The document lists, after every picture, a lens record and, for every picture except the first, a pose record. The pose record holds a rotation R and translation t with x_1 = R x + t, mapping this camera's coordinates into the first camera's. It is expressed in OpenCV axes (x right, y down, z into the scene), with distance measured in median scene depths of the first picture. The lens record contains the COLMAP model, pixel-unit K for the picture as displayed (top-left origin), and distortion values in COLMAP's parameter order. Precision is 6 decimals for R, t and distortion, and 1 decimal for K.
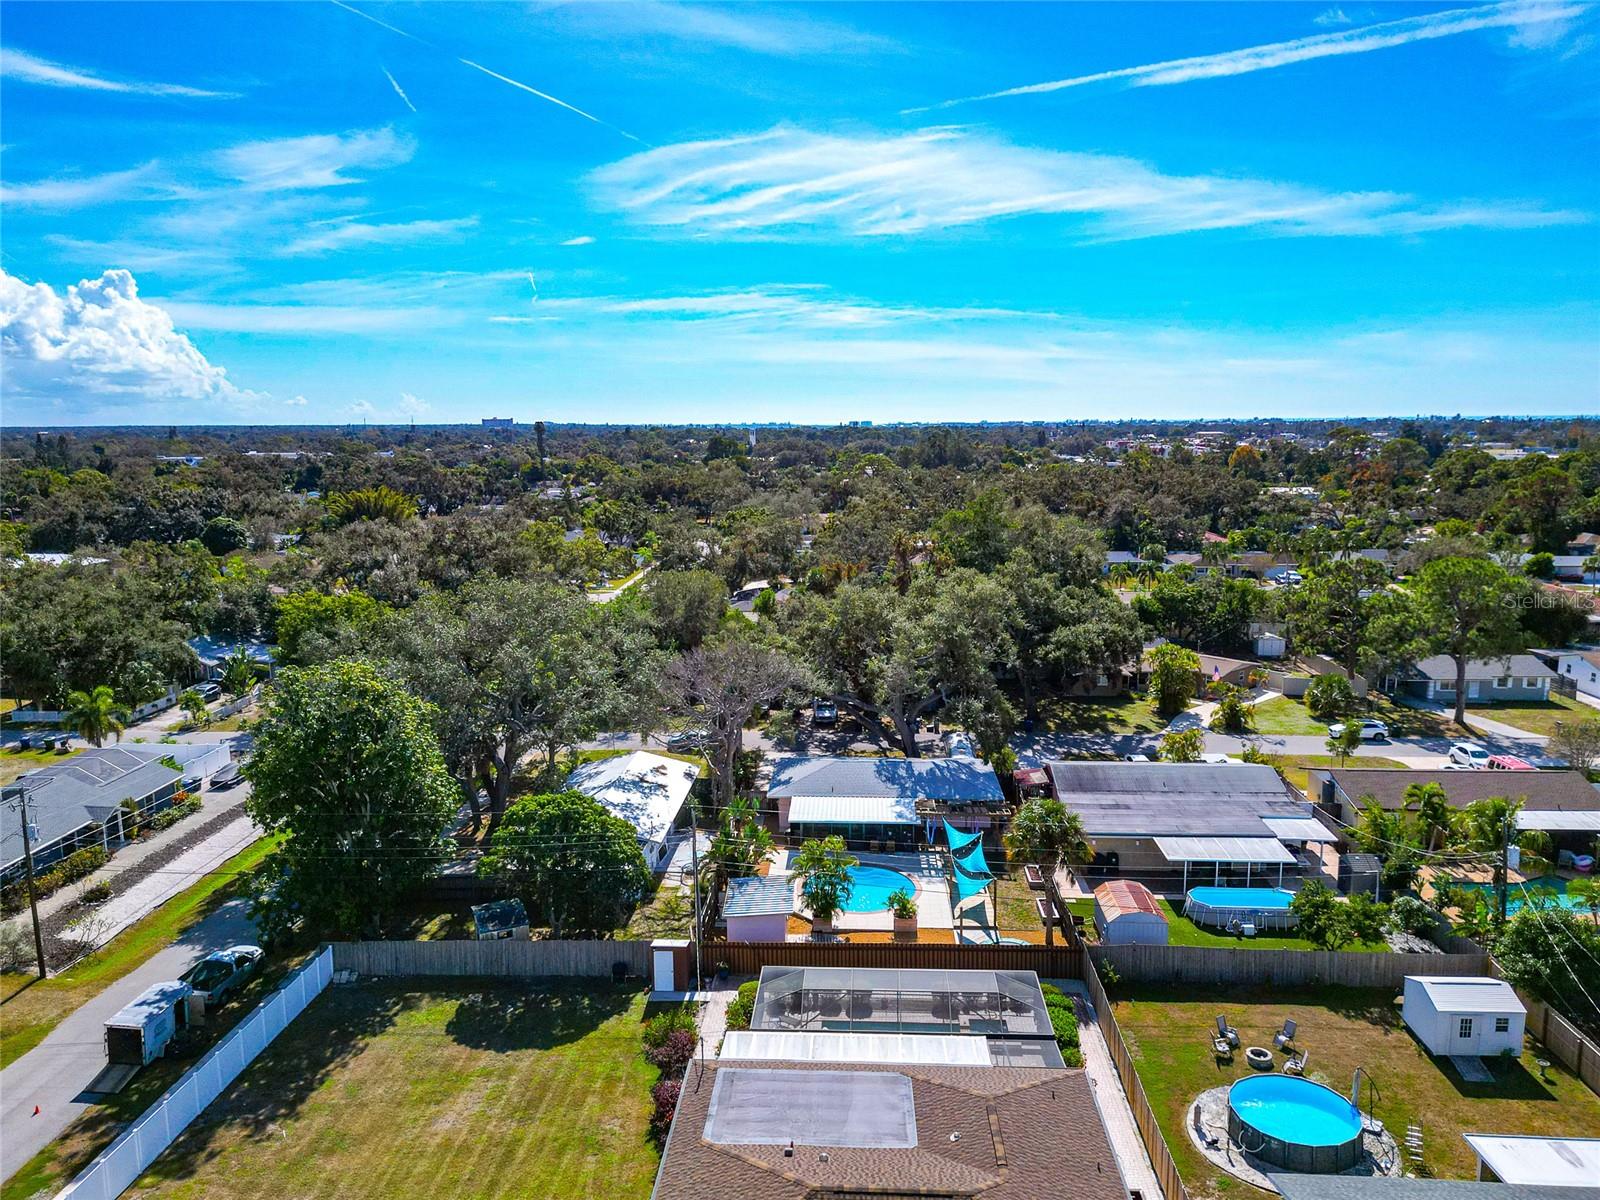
lens RADIAL K [[1132.3, 0, 801.7], [0, 1132.3, 592.5], [0, 0, 1]] dist [0.065548, -0.066937]
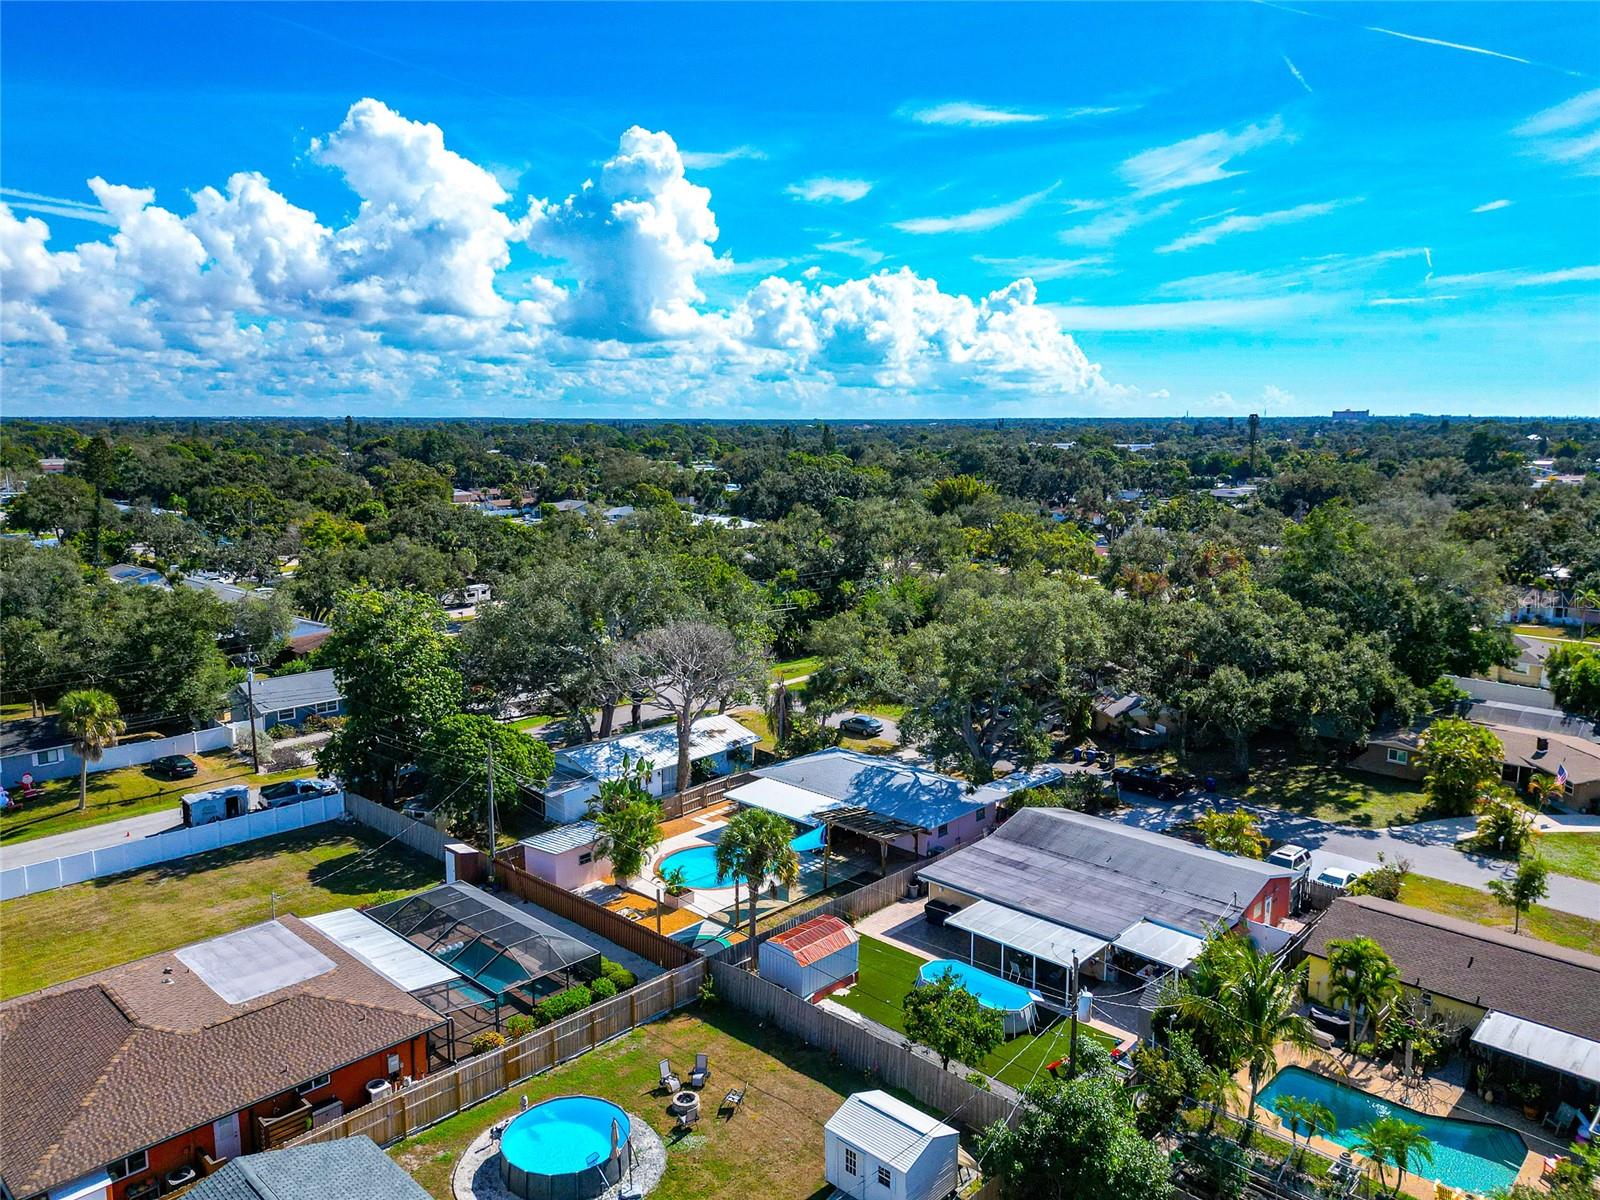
lens RADIAL K [[1132.3, 0, 801.7], [0, 1132.3, 592.5], [0, 0, 1]] dist [0.065548, -0.066937]
pose [[0.763152, 0.106874, -0.637320, 0.686856], [-0.102659, 0.993755, 0.043717, -0.040176], [0.638012, 0.032064, 0.769359, 0.220018]]
